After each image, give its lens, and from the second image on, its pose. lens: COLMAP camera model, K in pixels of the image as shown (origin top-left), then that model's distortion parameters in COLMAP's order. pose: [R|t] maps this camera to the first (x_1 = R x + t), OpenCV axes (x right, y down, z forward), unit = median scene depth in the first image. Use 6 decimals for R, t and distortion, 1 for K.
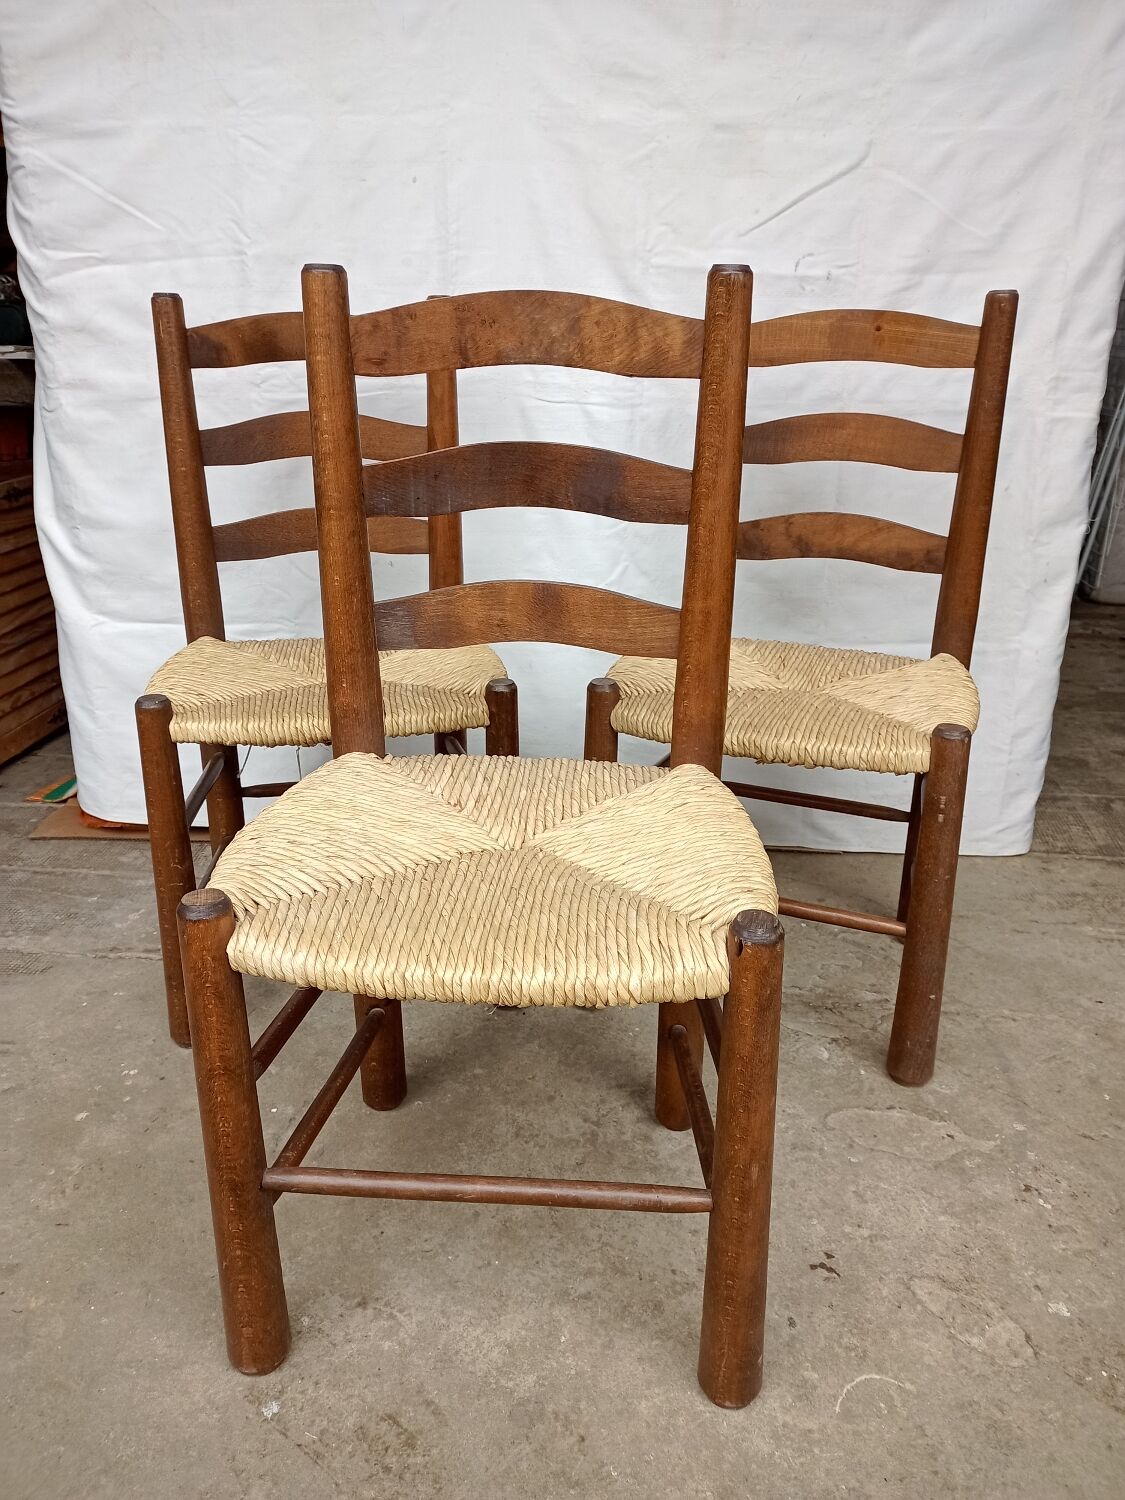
lens RADIAL K [[1103.4, 0, 562.9], [0, 1103.4, 759.9], [0, 0, 1]] dist [0.024922, -0.023271]
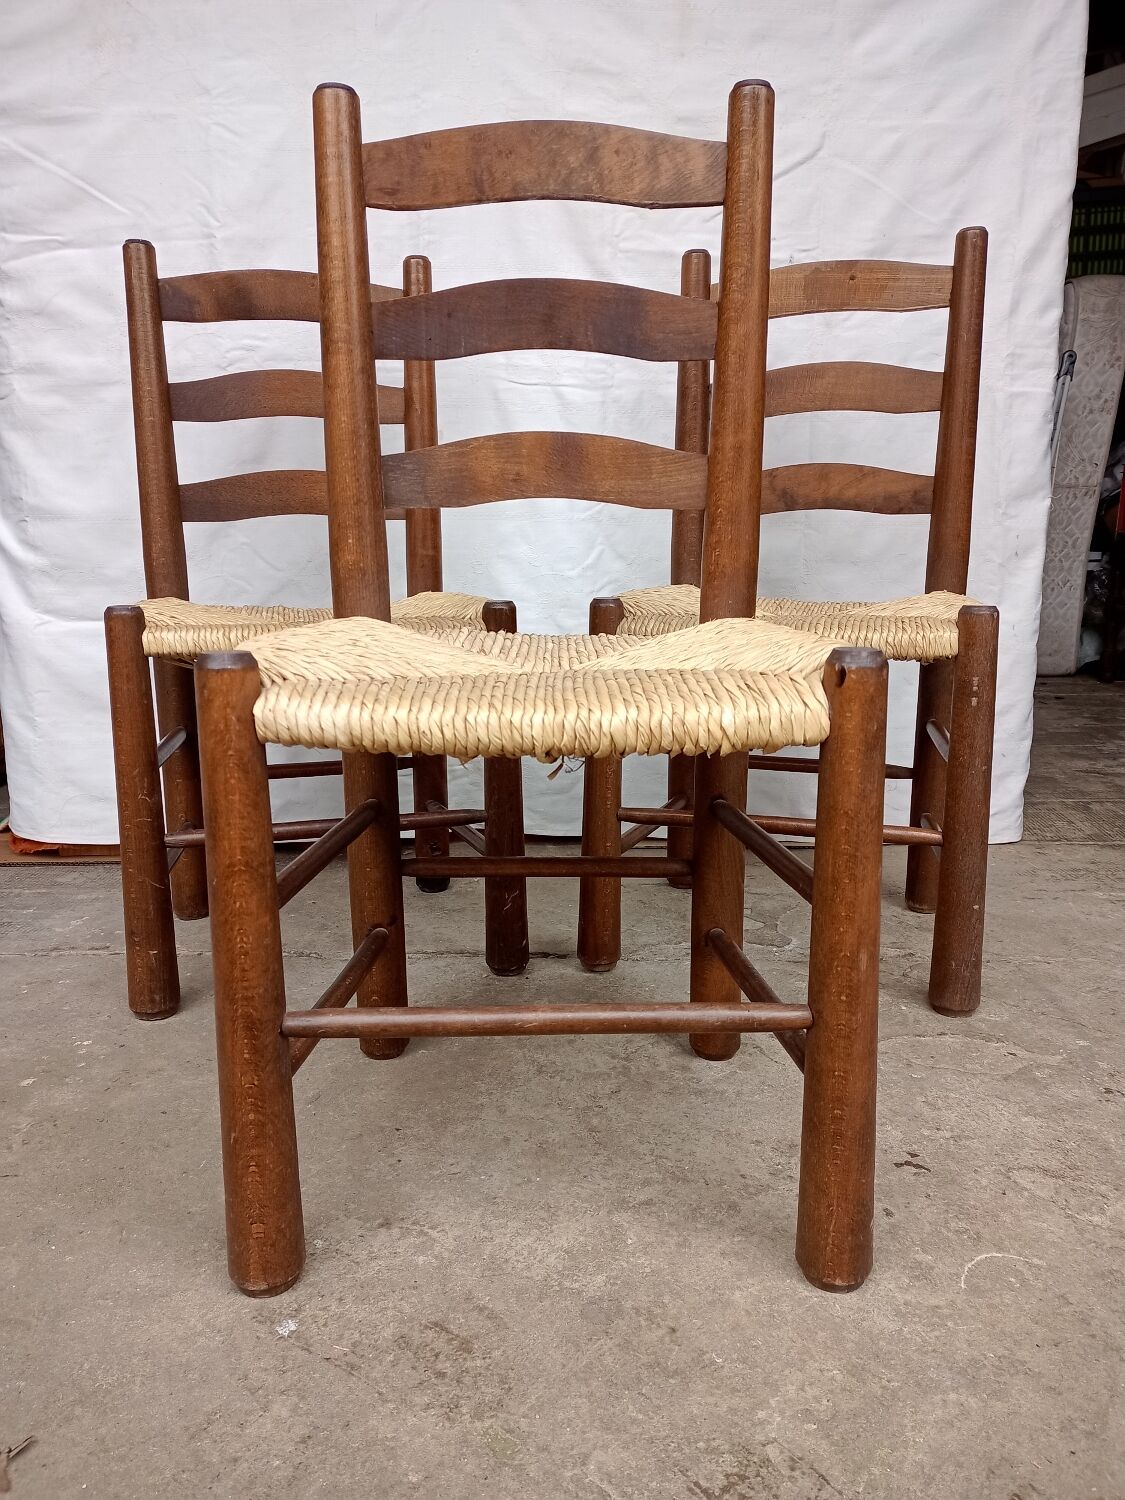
lens RADIAL K [[1103.4, 0, 560.9], [0, 1103.4, 766.4], [0, 0, 1]] dist [0.024922, -0.023271]
pose [[0.996568, -0.026081, 0.078558, -0.072182], [0.037964, 0.987373, -0.153799, 0.193293], [-0.073555, 0.156254, 0.984974, 0.075930]]
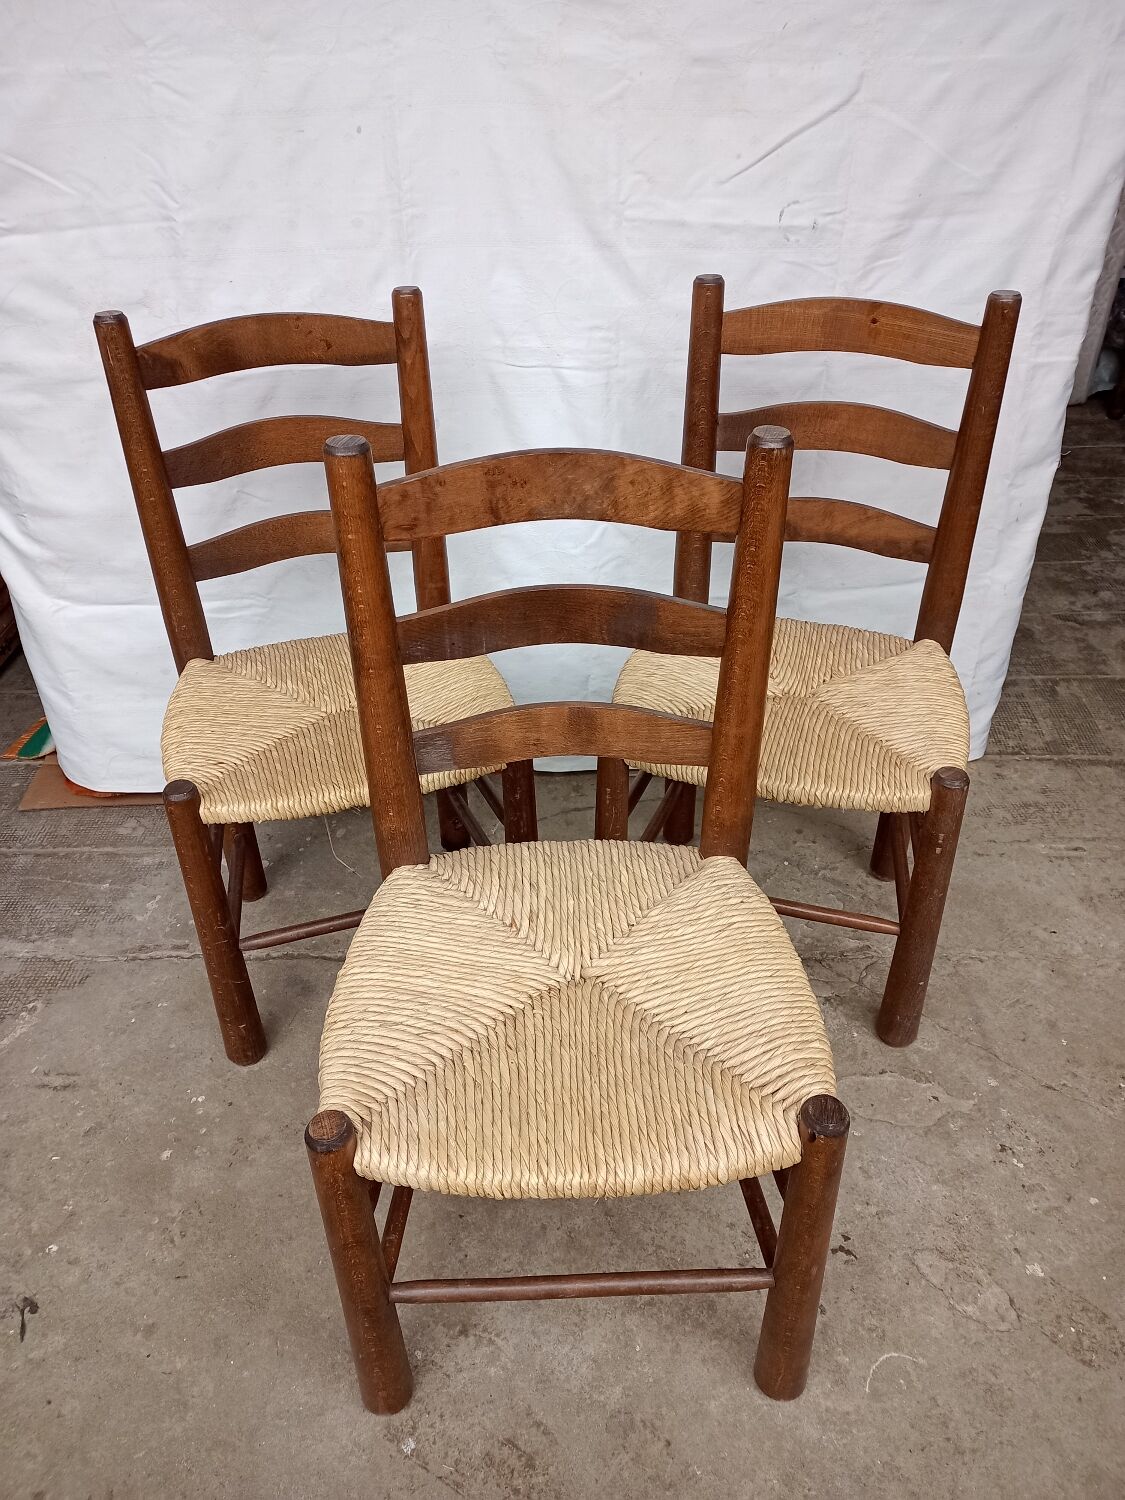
lens RADIAL K [[1103.4, 0, 556.3], [0, 1103.4, 746.1], [0, 0, 1]] dist [0.024922, -0.023271]
pose [[0.994774, -0.076906, 0.067155, -0.078225], [0.057777, 0.966320, 0.250773, -0.273968], [-0.084180, -0.245582, 0.965714, 0.005005]]
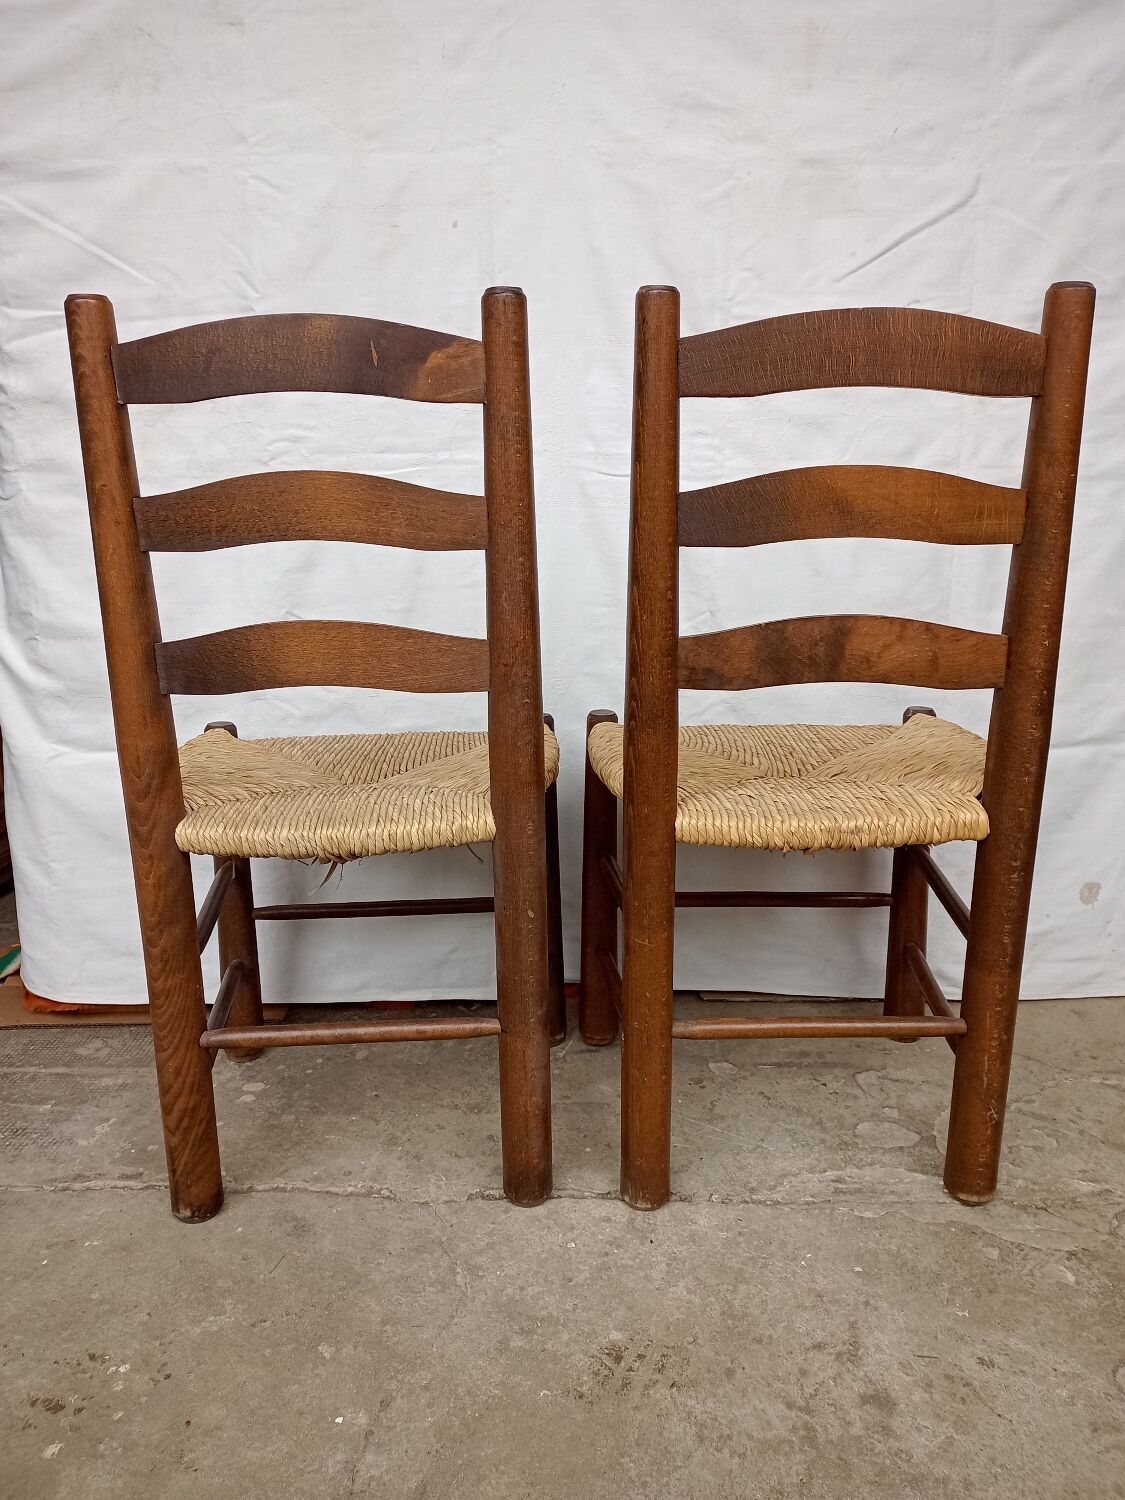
lens RADIAL K [[1103.4, 0, 551.5], [0, 1103.4, 766.0], [0, 0, 1]] dist [0.024922, -0.023271]
pose [[0.997339, -0.033087, 0.064964, -0.136527], [0.041671, 0.989889, -0.135583, 0.011723], [-0.059821, 0.137929, 0.988634, 0.217444]]
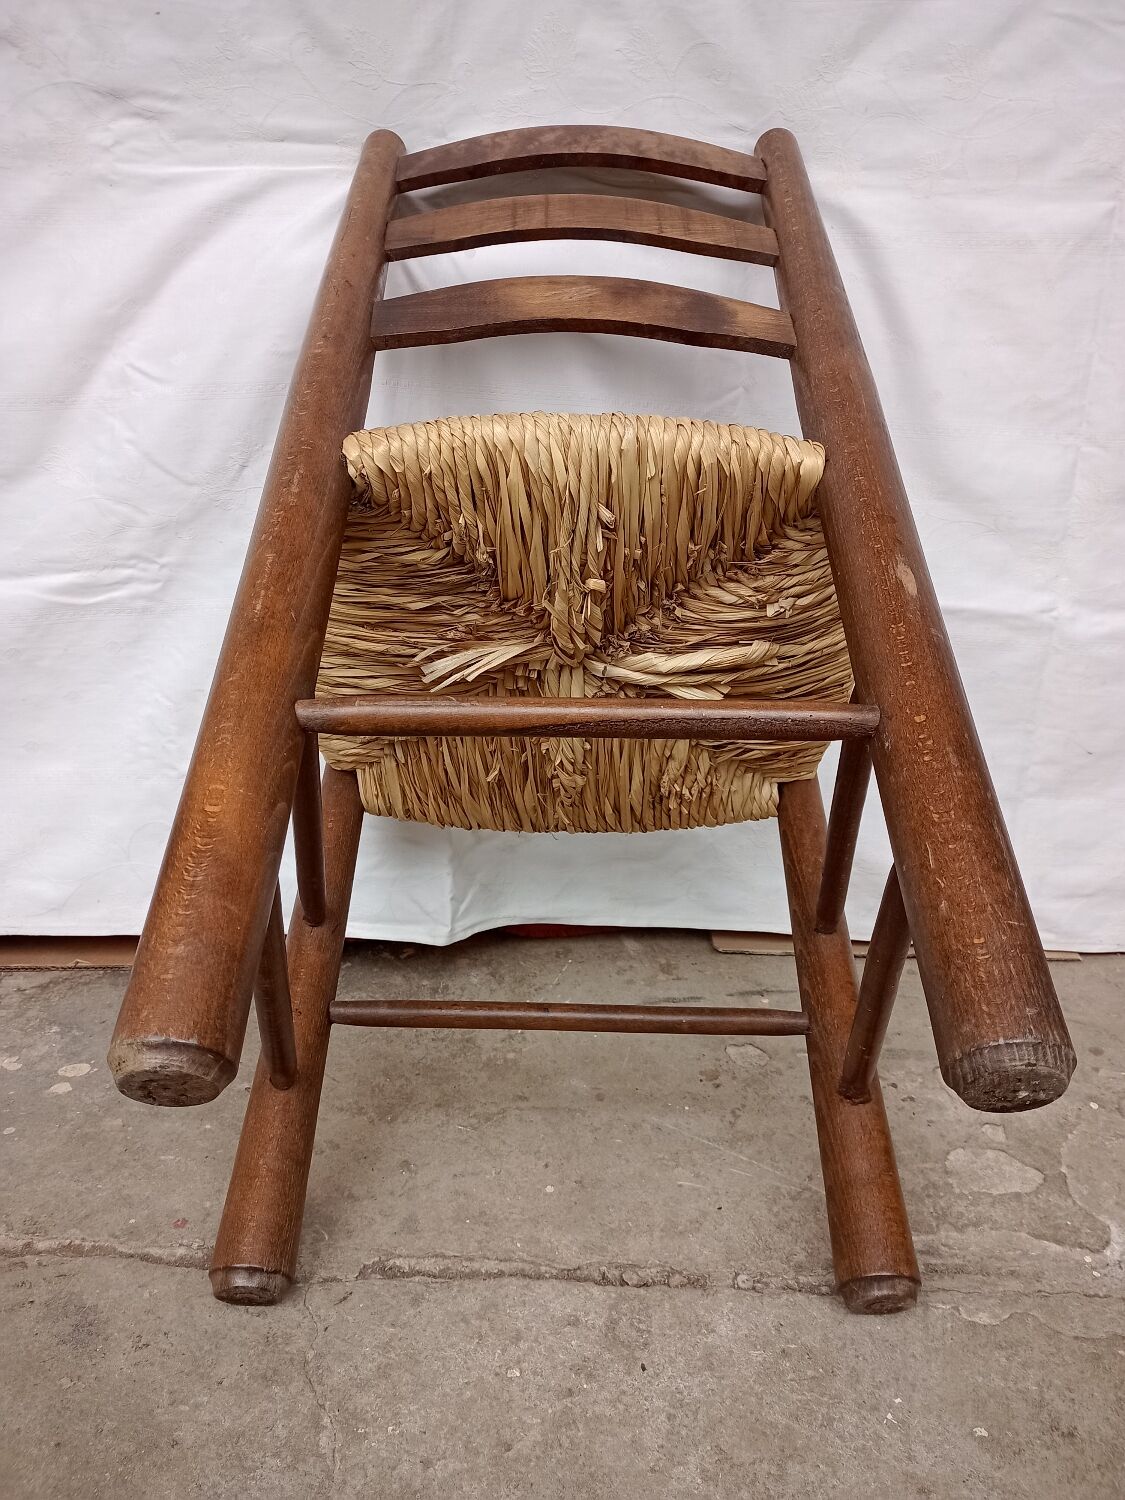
lens RADIAL K [[1103.4, 0, 554.4], [0, 1103.4, 746.9], [0, 0, 1]] dist [0.024922, -0.023271]
pose [[0.997063, -0.014078, 0.075279, -0.101092], [0.018745, 0.997922, -0.061650, -0.000927], [-0.074255, 0.062880, 0.995255, 0.510664]]
